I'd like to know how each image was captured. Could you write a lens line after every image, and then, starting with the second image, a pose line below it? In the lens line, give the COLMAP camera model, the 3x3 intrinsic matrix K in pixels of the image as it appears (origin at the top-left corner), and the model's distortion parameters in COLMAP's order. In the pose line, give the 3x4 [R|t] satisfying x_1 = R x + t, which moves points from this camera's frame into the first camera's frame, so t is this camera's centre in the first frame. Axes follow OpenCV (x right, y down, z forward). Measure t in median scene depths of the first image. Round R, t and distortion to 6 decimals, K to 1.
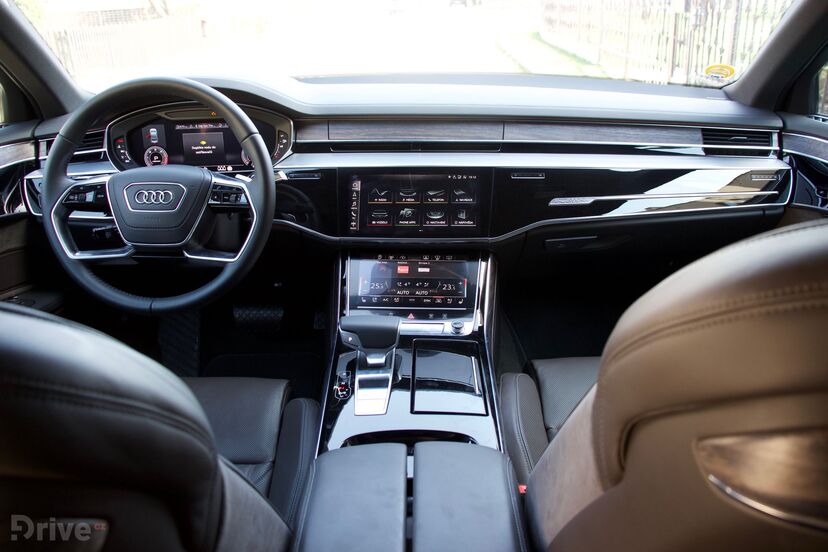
lens RADIAL K [[697.1, 0, 415.5], [0, 697.1, 268.3], [0, 0, 1]] dist [-0.107717, 0.008151]
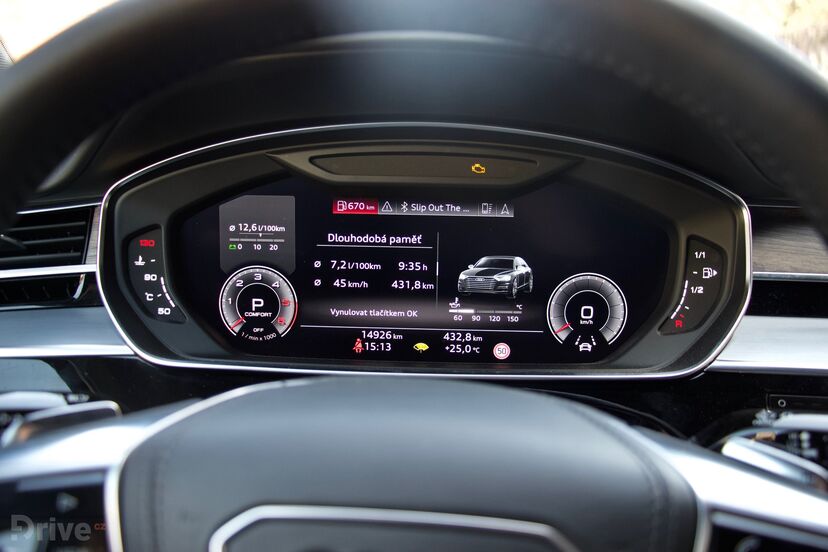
lens RADIAL K [[839.5, 0, 420.5], [0, 839.5, 271.6], [0, 0, 1]] dist [-0.074459, 0.000000]
pose [[0.999035, 0.040492, -0.016998, -0.307170], [-0.042445, 0.989644, -0.137123, -0.129733], [0.011269, 0.137712, 0.990408, 0.643214]]
